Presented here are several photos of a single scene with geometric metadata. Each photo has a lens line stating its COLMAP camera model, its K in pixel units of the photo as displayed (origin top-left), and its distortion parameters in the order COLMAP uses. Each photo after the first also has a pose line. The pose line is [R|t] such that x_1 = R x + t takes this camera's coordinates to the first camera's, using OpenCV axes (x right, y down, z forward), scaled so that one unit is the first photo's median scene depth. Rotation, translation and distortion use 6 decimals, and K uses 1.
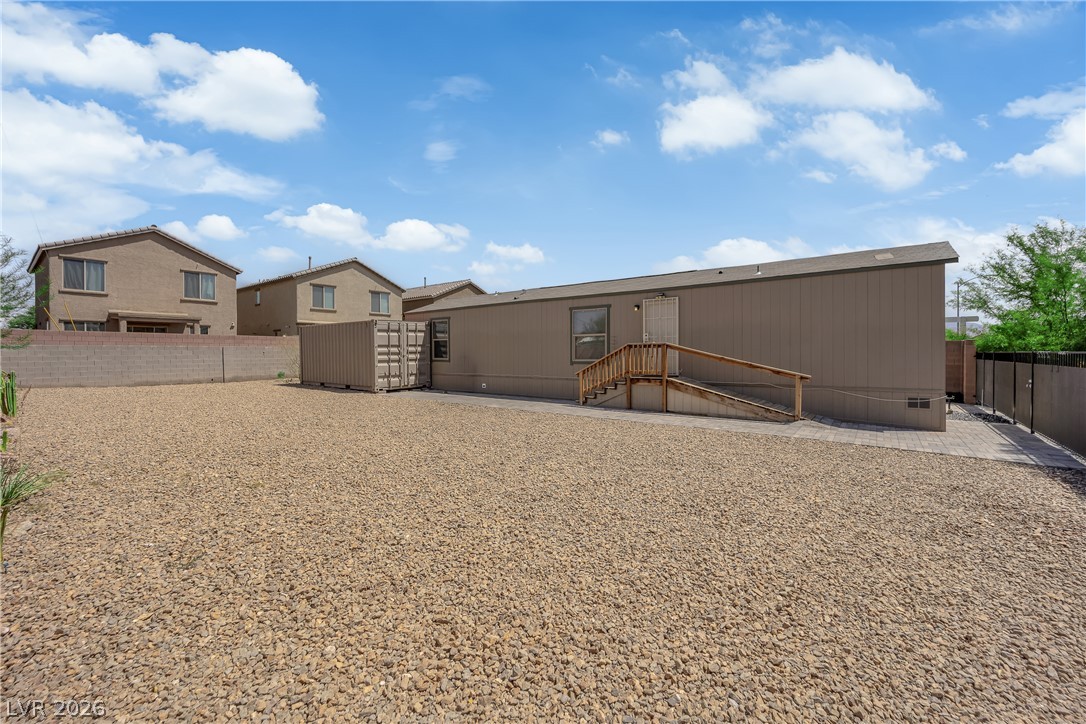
lens RADIAL K [[438.0, 0, 543.6], [0, 438.0, 362.5], [0, 0, 1]] dist [-0.012615, 0.000178]
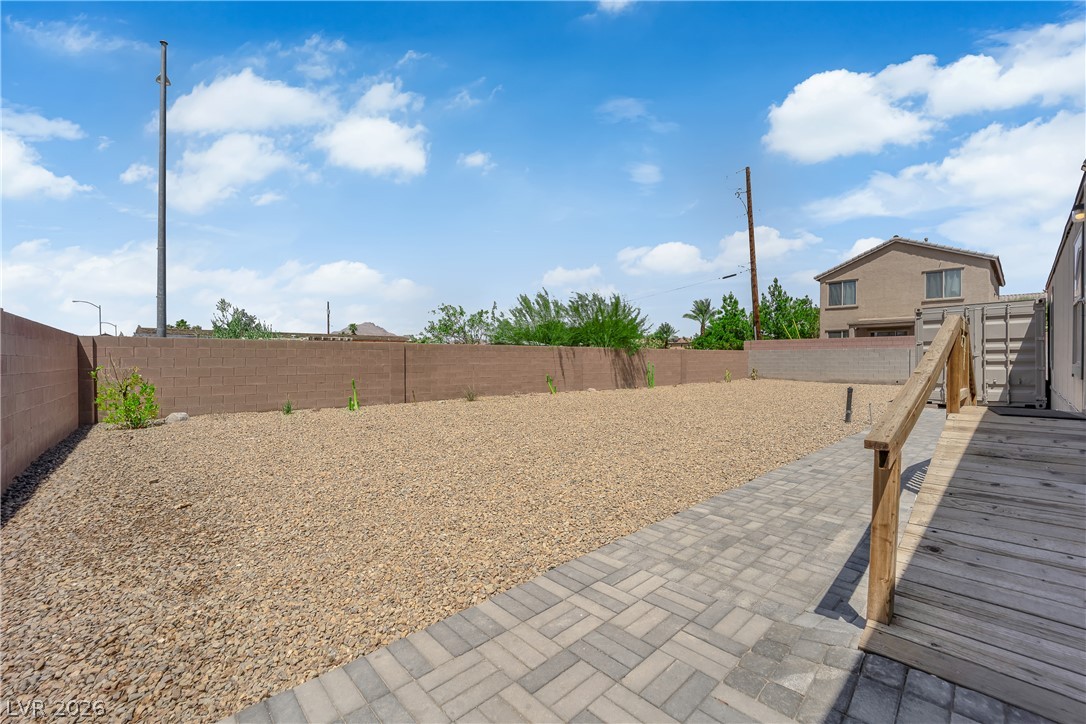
lens RADIAL K [[438.0, 0, 543.6], [0, 438.0, 362.5], [0, 0, 1]] dist [-0.012615, 0.000178]
pose [[-0.139189, 0.007601, -0.990237, 0.554620], [-0.012654, 0.999875, 0.009454, -0.005471], [0.990185, 0.013846, -0.139076, 0.561302]]
